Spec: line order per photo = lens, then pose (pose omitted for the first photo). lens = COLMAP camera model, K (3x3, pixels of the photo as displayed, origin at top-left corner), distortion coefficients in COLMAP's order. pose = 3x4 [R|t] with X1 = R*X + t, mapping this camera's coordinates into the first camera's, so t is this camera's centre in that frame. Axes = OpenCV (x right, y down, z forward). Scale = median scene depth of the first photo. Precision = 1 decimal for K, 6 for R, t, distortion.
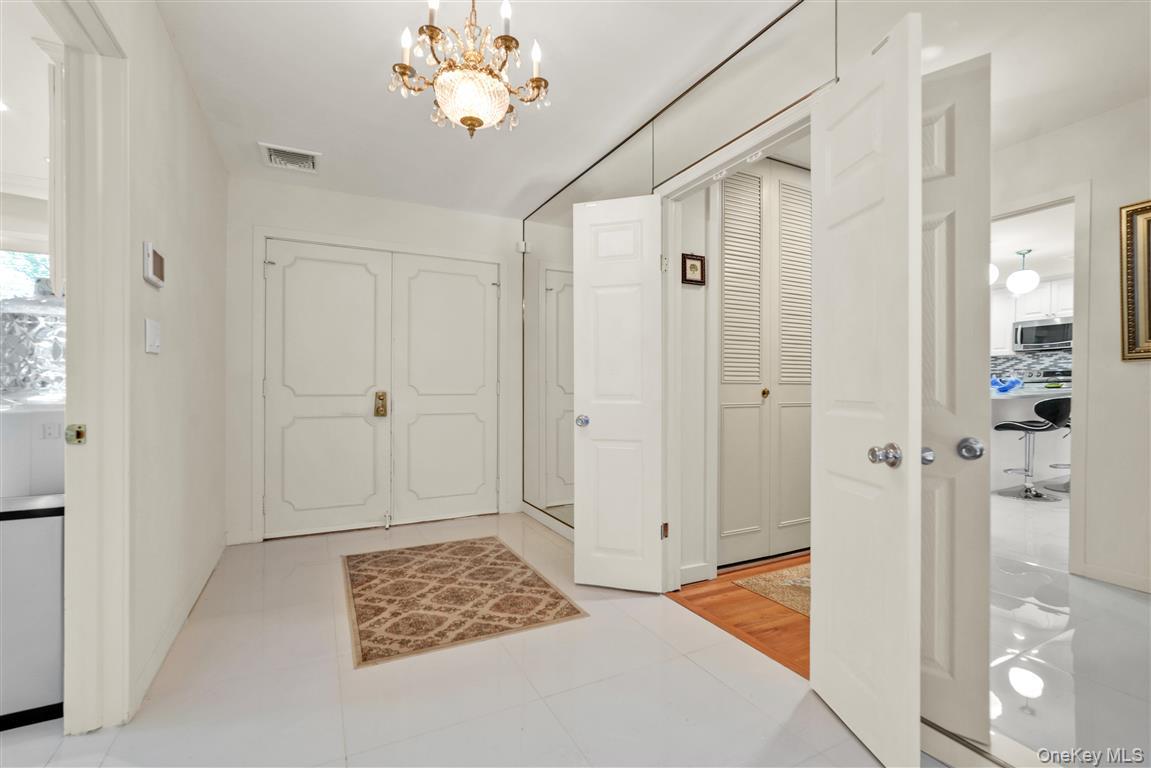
lens RADIAL K [[512.1, 0, 578.5], [0, 512.1, 390.2], [0, 0, 1]] dist [-0.007115, 0.003117]
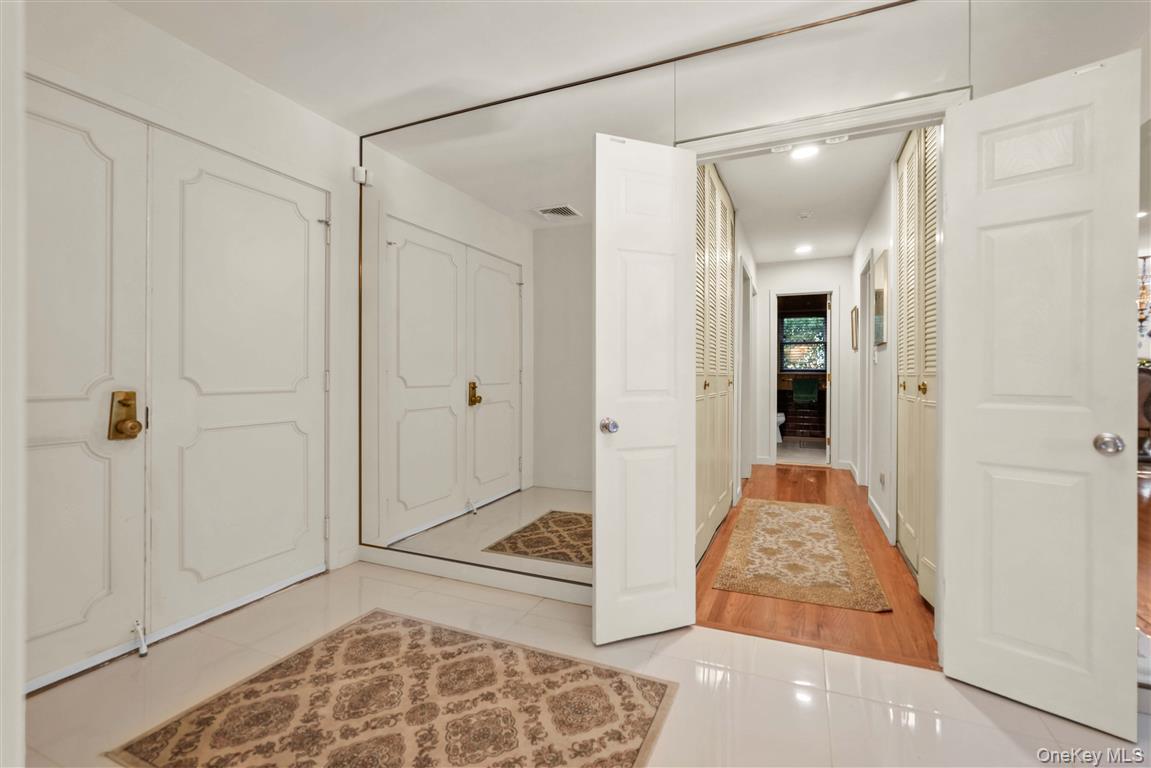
lens RADIAL K [[512.1, 0, 579.7], [0, 512.1, 377.2], [0, 0, 1]] dist [-0.007115, 0.003117]
pose [[0.774307, -0.003454, 0.632800, -0.452199], [0.003802, 0.999992, 0.000806, -0.011228], [-0.632798, 0.001782, 0.774315, 0.404100]]
